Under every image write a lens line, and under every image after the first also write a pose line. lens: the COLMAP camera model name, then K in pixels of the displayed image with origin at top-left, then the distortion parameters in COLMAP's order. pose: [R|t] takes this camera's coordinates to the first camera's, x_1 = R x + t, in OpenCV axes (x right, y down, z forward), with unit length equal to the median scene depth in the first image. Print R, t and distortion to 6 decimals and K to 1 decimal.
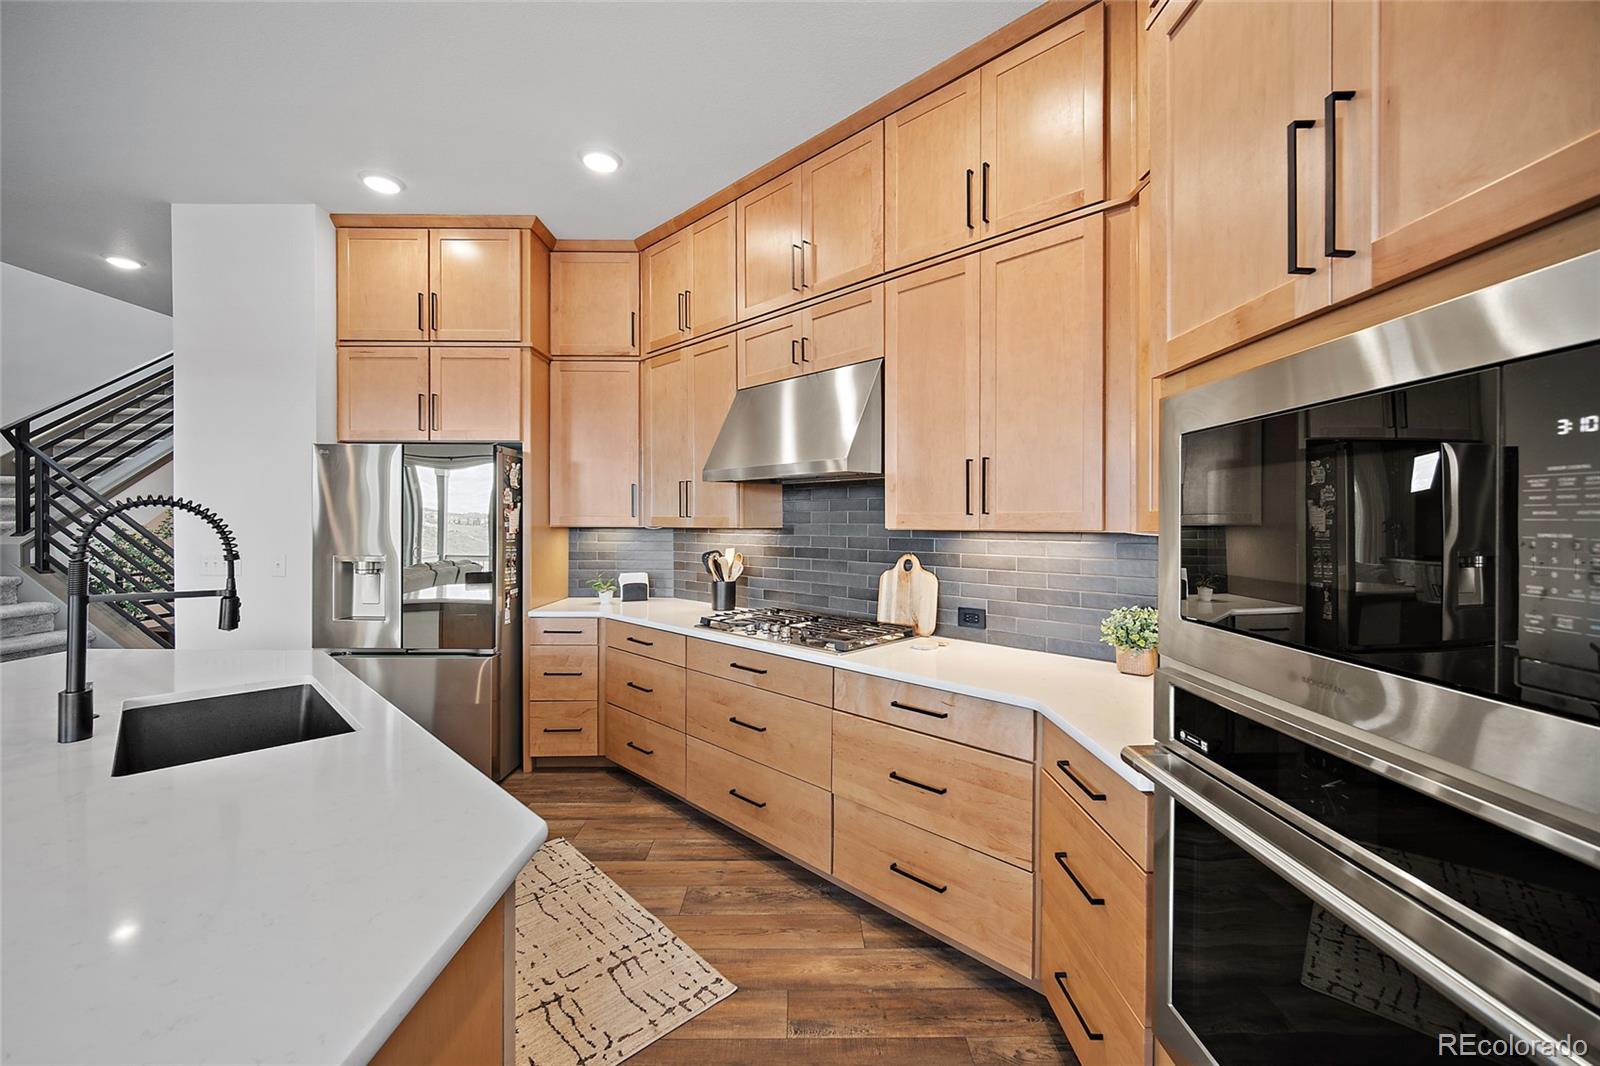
lens RADIAL K [[642.8, 0, 799.4], [0, 642.8, 523.7], [0, 0, 1]] dist [0.002255, 0.000405]
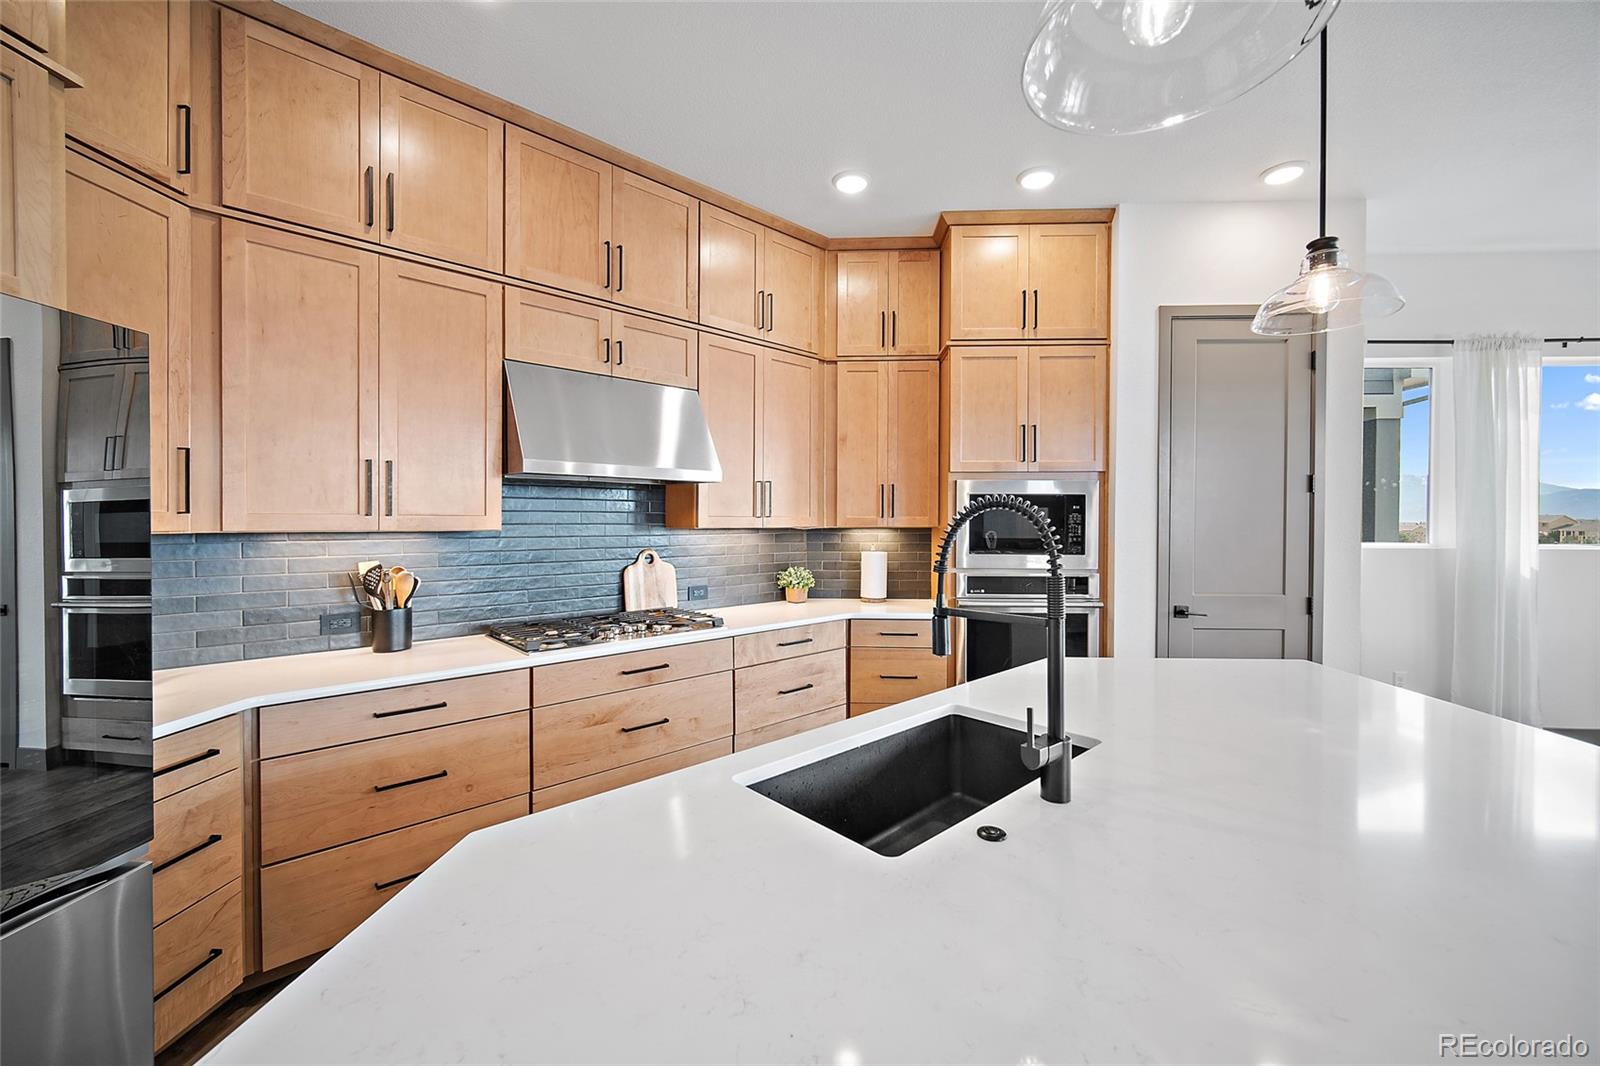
lens RADIAL K [[642.8, 0, 806.0], [0, 642.8, 528.8], [0, 0, 1]] dist [0.002255, 0.000405]
pose [[0.037318, -0.011776, 0.999234, -0.829463], [0.005908, 0.999916, 0.011564, -0.002232], [-0.999286, 0.005472, 0.037385, 0.553154]]
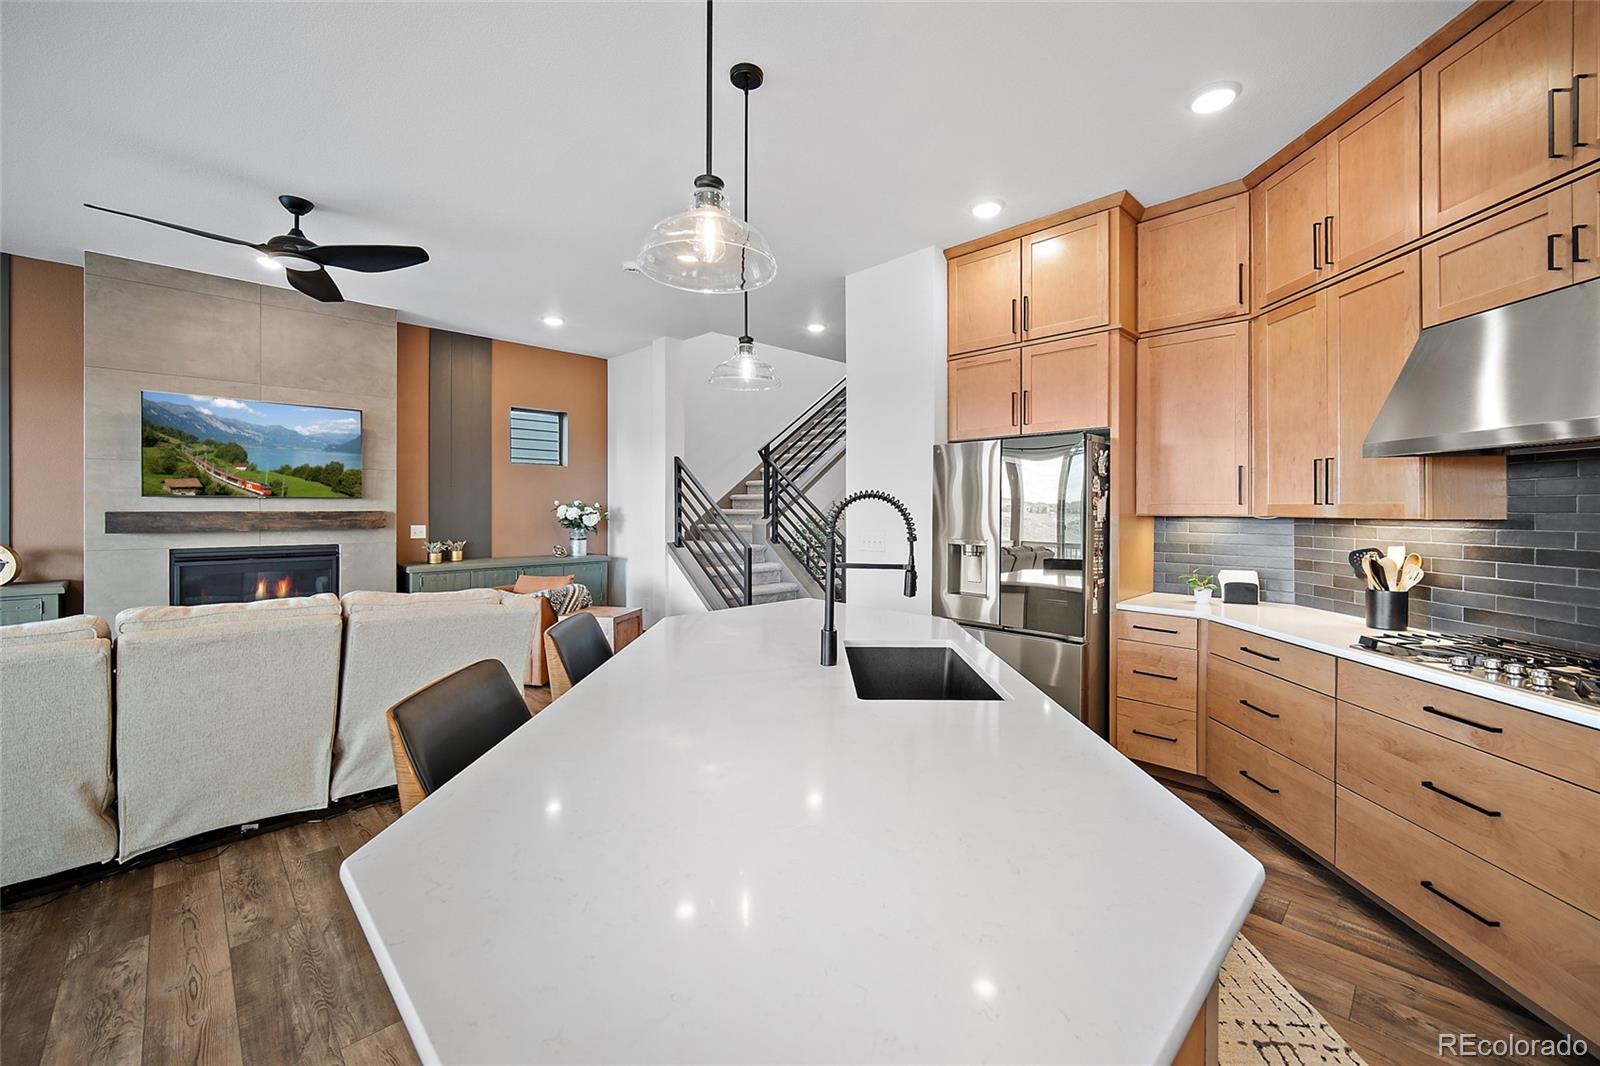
lens RADIAL K [[642.8, 0, 802.7], [0, 642.8, 509.8], [0, 0, 1]] dist [0.002255, 0.000405]
pose [[0.696028, 0.001255, -0.718014, -0.057878], [-0.003144, 0.999994, -0.001300, -0.000897], [0.718008, 0.003162, 0.696028, -0.008217]]
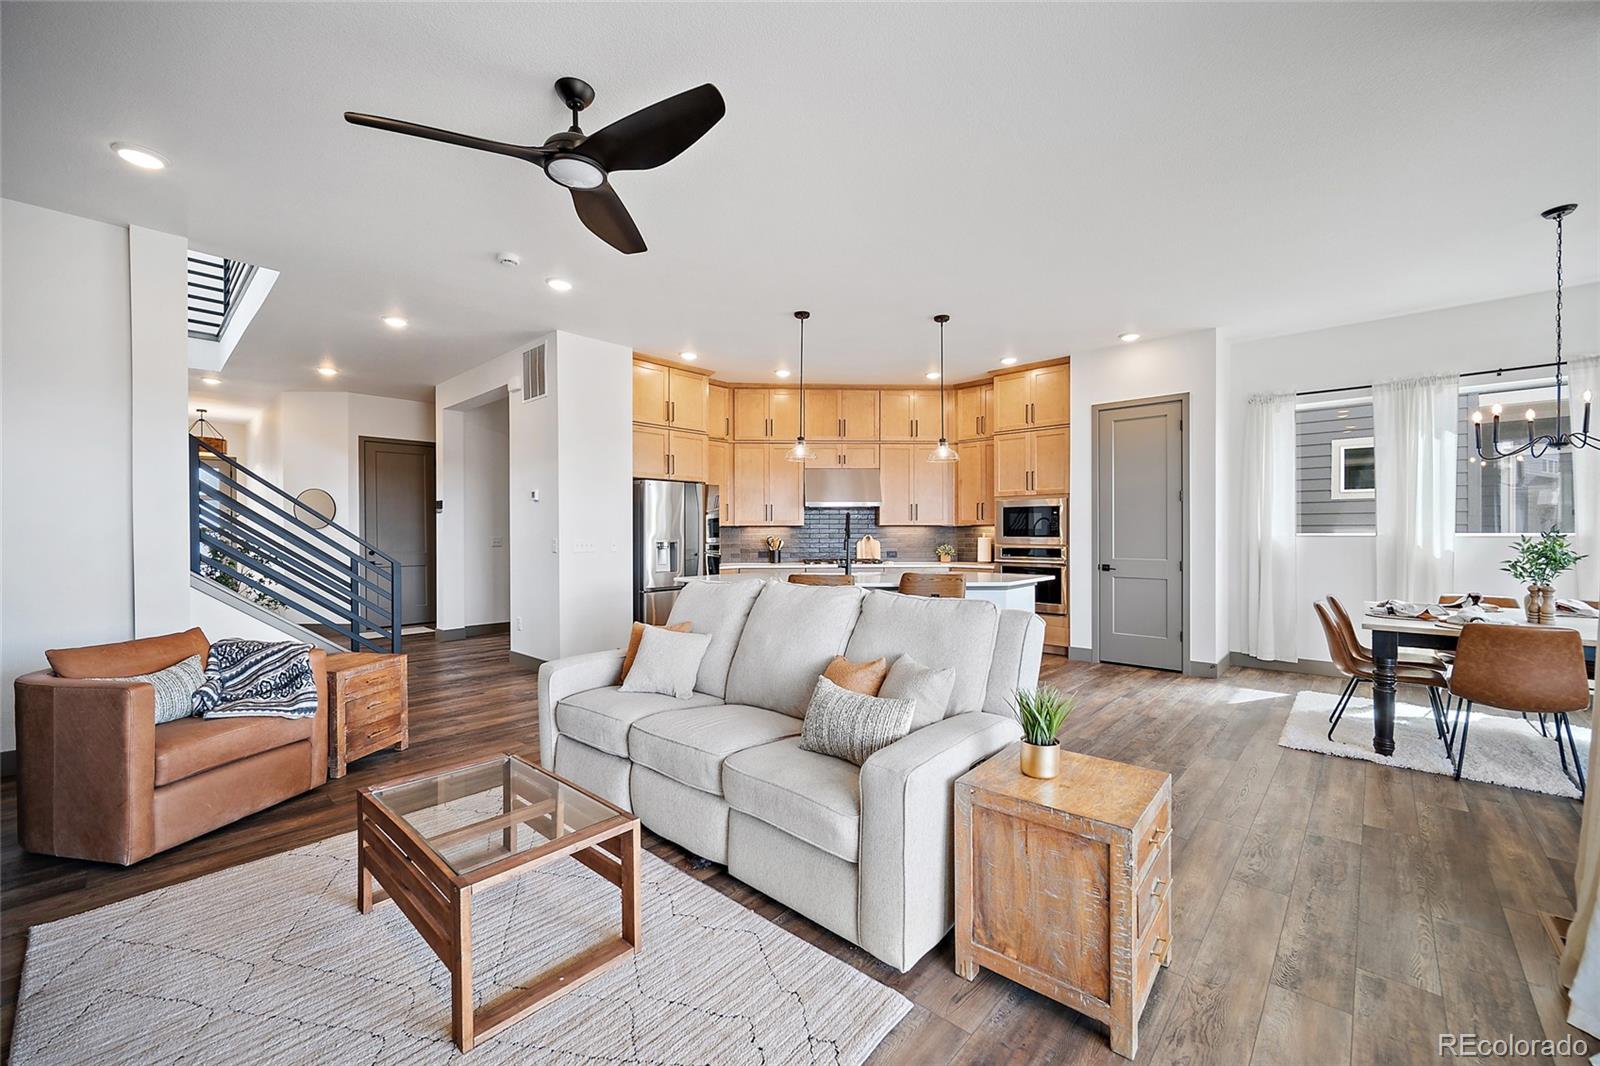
lens RADIAL K [[642.8, 0, 805.5], [0, 642.8, 541.7], [0, 0, 1]] dist [0.002255, 0.000405]
pose [[0.673756, -0.011287, 0.738868, -1.755560], [0.007521, 0.999936, 0.008418, 0.044302], [-0.738916, -0.000114, 0.673798, -0.591198]]
